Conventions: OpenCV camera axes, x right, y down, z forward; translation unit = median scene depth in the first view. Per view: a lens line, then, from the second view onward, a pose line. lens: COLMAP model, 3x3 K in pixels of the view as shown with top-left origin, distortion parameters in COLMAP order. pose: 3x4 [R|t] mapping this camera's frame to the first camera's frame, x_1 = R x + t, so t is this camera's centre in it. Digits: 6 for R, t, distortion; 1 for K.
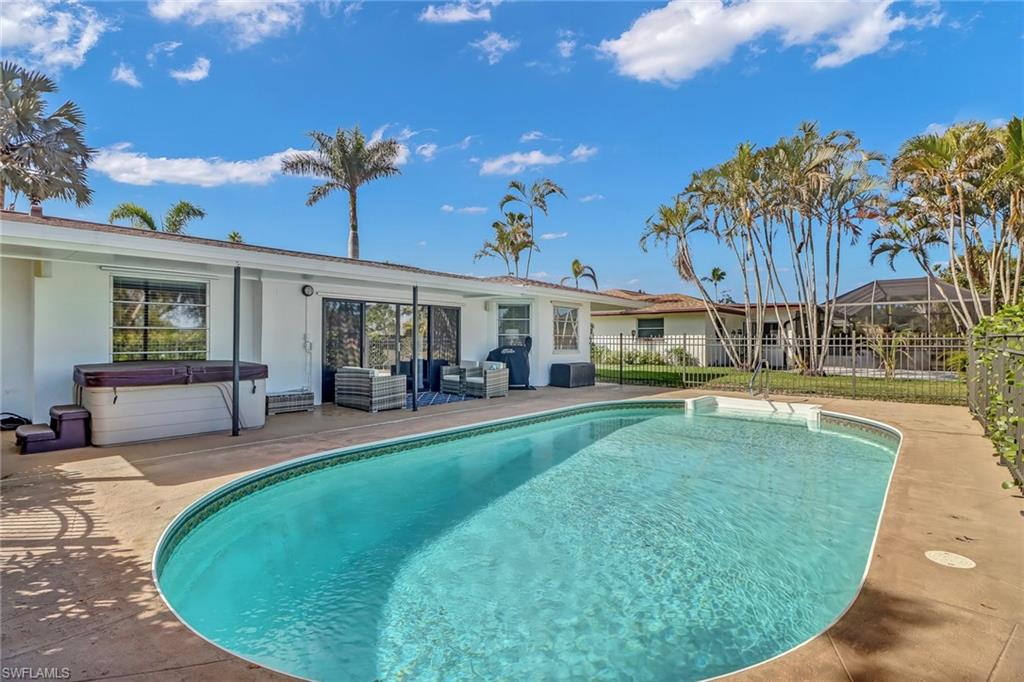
lens RADIAL K [[512.2, 0, 512.0], [0, 512.2, 341.0], [0, 0, 1]] dist [-0.000148, -0.000060]
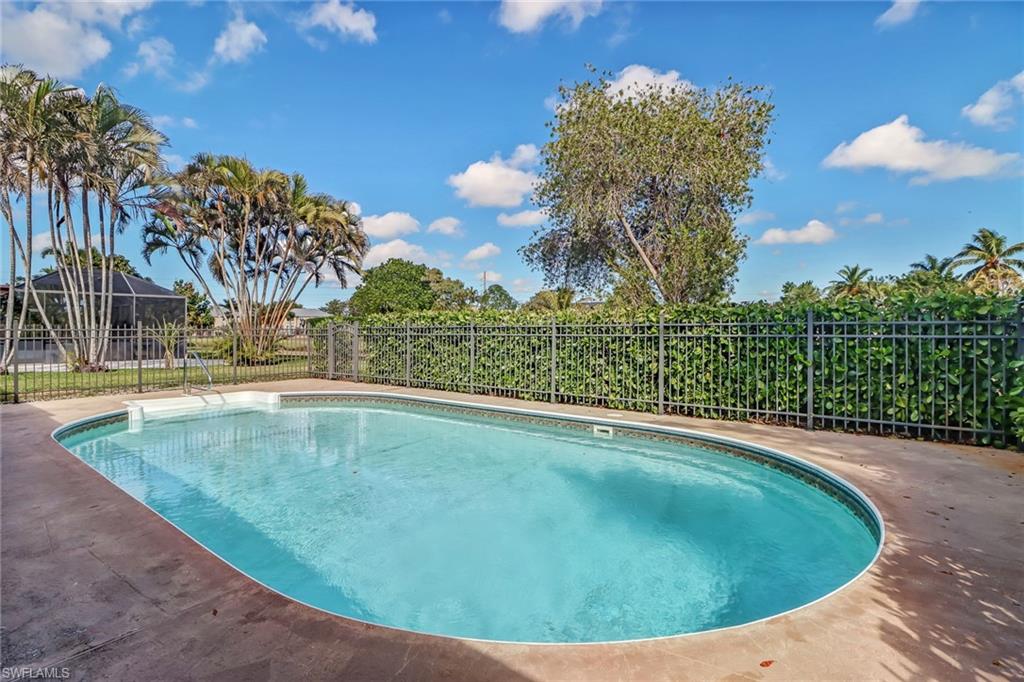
lens RADIAL K [[486.4, 0, 525.2], [0, 486.4, 329.9], [0, 0, 1]] dist [-0.000660, -0.000344]
pose [[-0.102256, 0.000685, 0.994758, -1.367276], [0.007328, 0.999973, 0.000065, 0.005560], [-0.994731, 0.007296, -0.102258, 1.539814]]
